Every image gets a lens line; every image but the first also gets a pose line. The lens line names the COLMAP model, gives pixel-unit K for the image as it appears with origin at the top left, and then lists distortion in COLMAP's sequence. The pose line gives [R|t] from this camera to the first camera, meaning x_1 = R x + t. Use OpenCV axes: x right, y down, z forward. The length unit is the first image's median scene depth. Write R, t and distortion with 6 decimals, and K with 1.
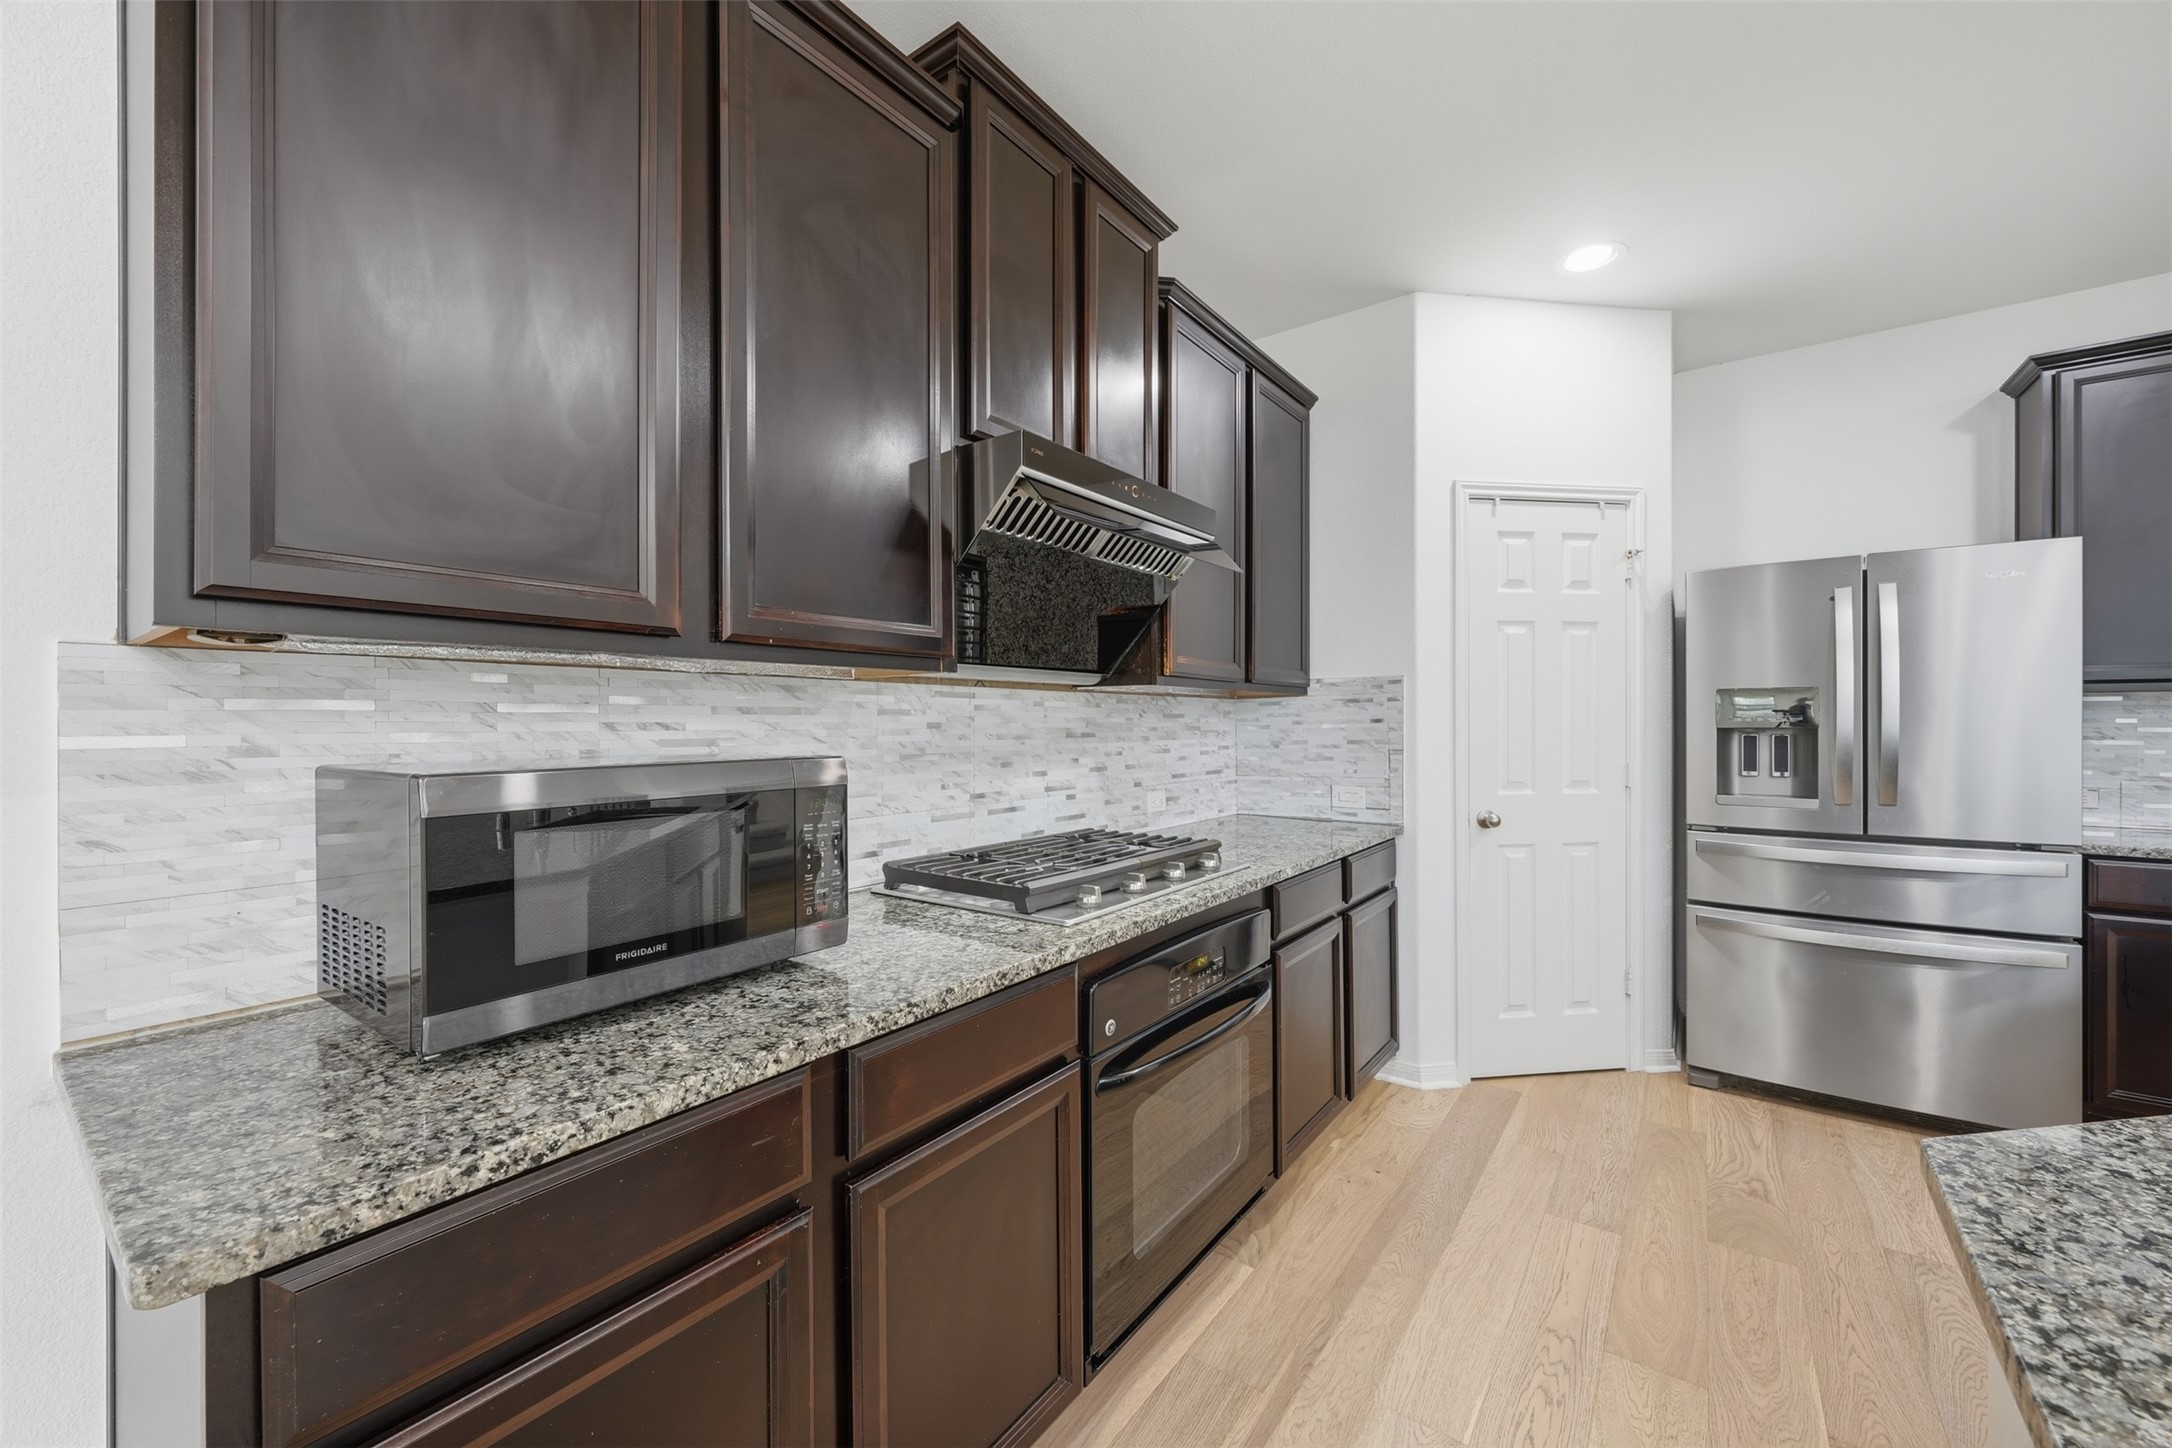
lens RADIAL K [[835.5, 0, 1070.0], [0, 835.5, 727.3], [0, 0, 1]] dist [-0.001136, 0.000728]
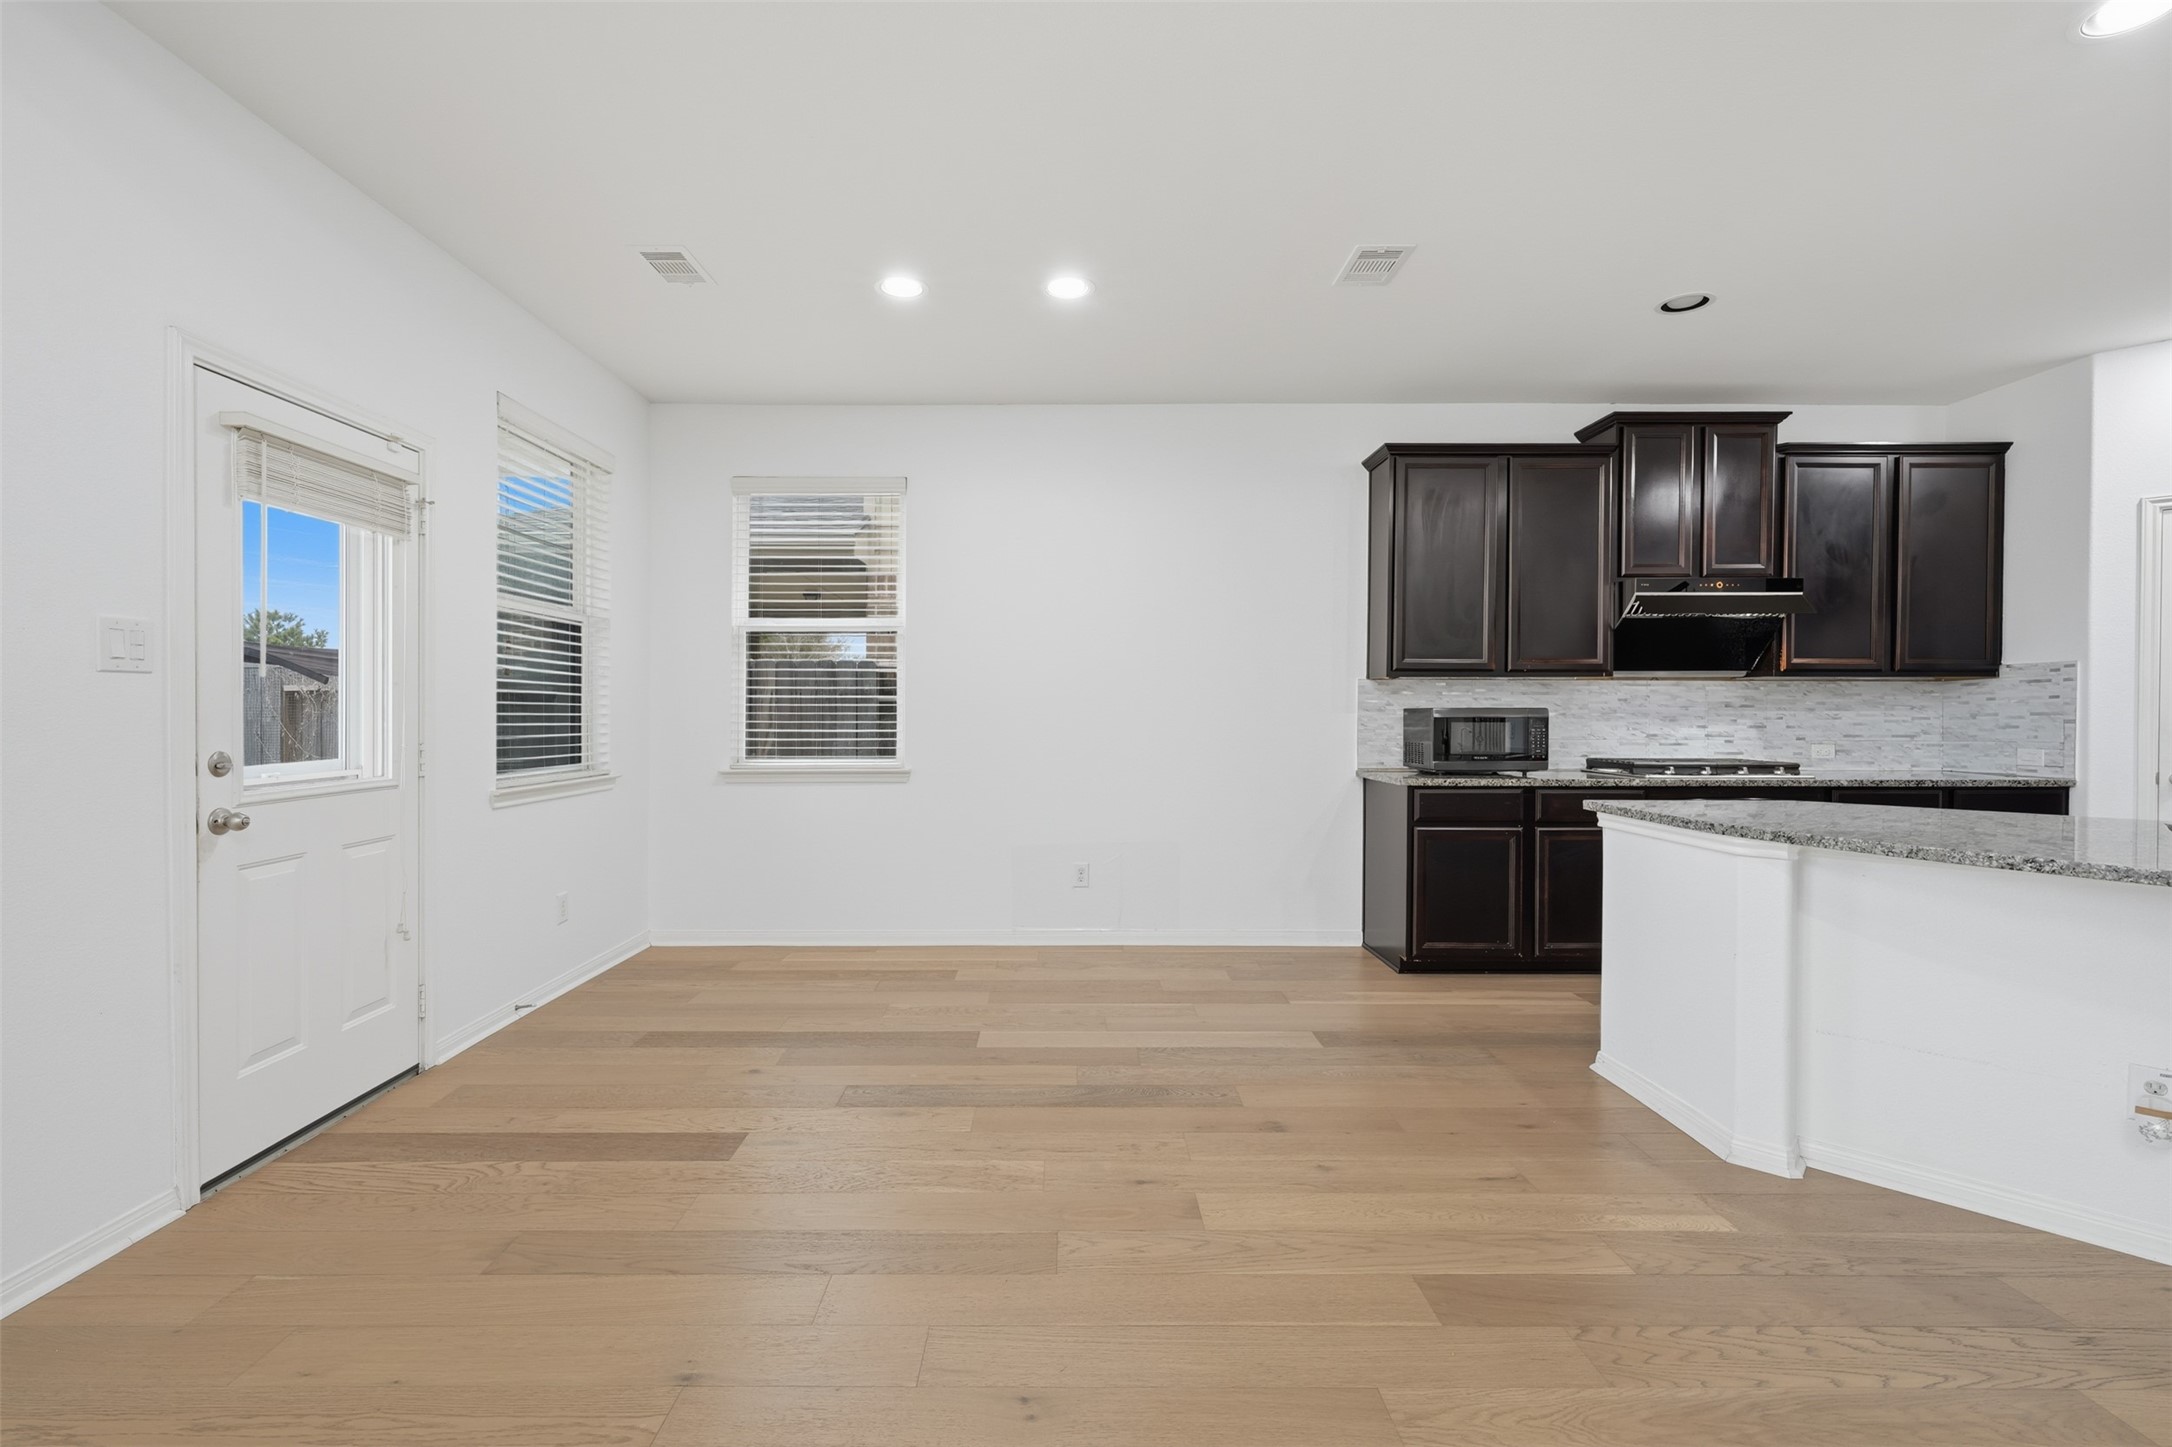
lens RADIAL K [[929.6, 0, 1047.4], [0, 929.6, 714.7], [0, 0, 1]] dist [-0.006825, 0.000859]
pose [[0.597151, 0.006110, -0.802106, 0.602727], [-0.007564, 0.999969, 0.001986, 0.029585], [0.802094, 0.004881, 0.597179, -1.106052]]
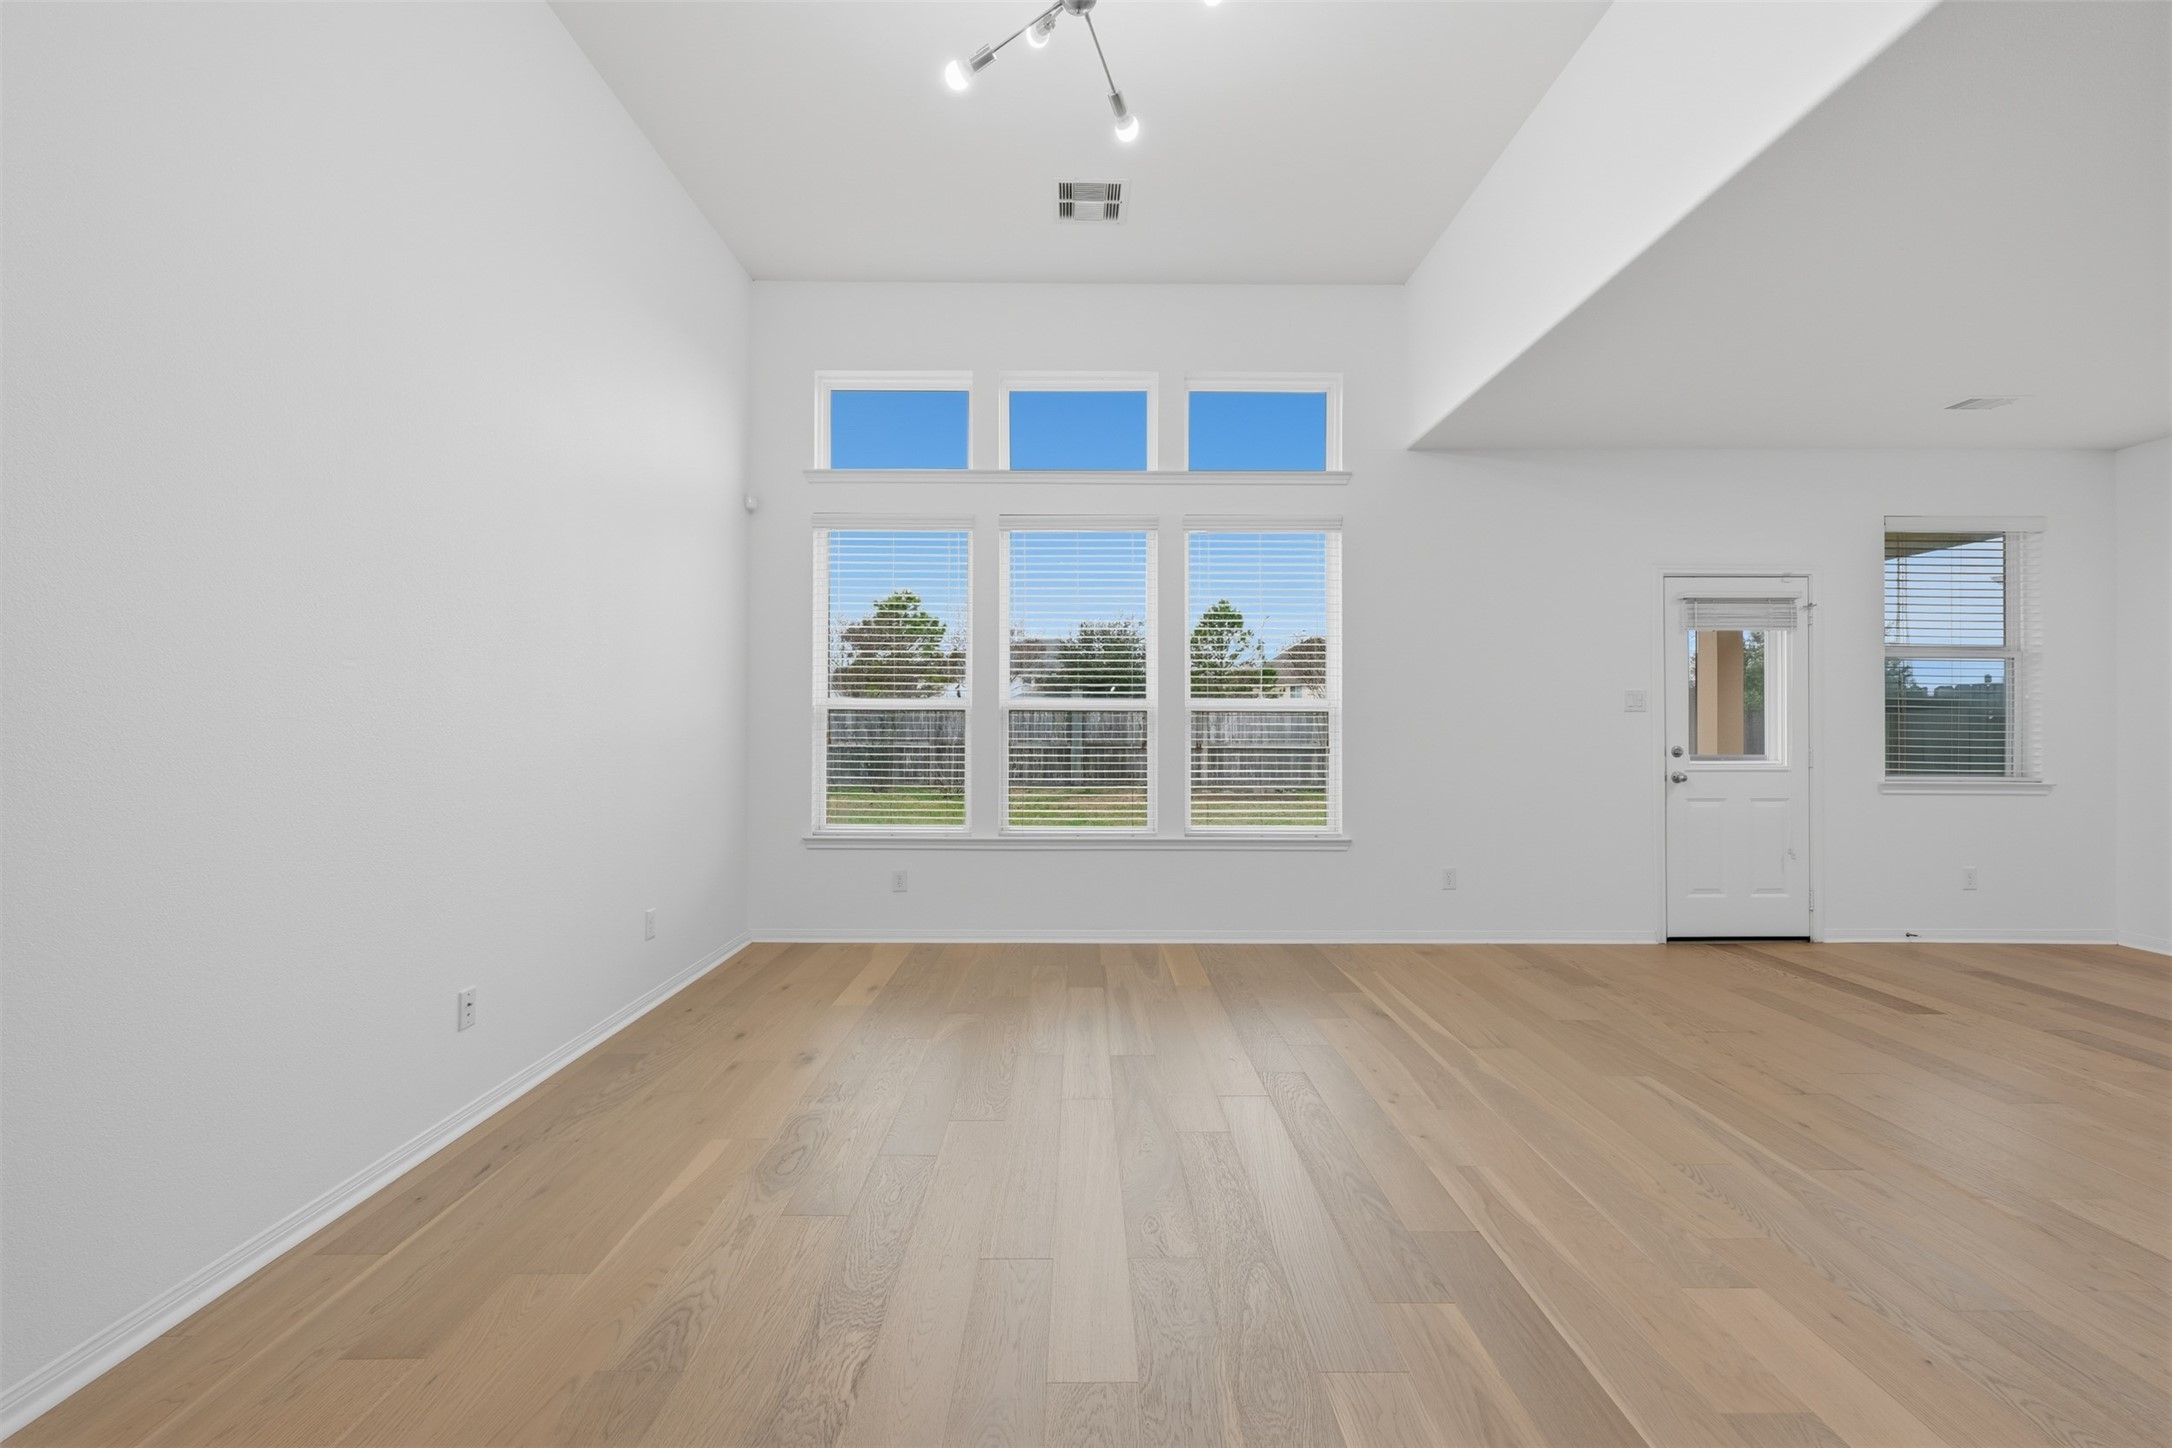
lens RADIAL K [[895.0, 0, 1098.2], [0, 895.0, 720.9], [0, 0, 1]] dist [0.010954, 0.000163]
pose [[-0.792667, -0.001407, -0.609653, 1.486442], [-0.004847, 0.999980, 0.003994, 0.018438], [0.609635, 0.006120, -0.792658, -0.503524]]
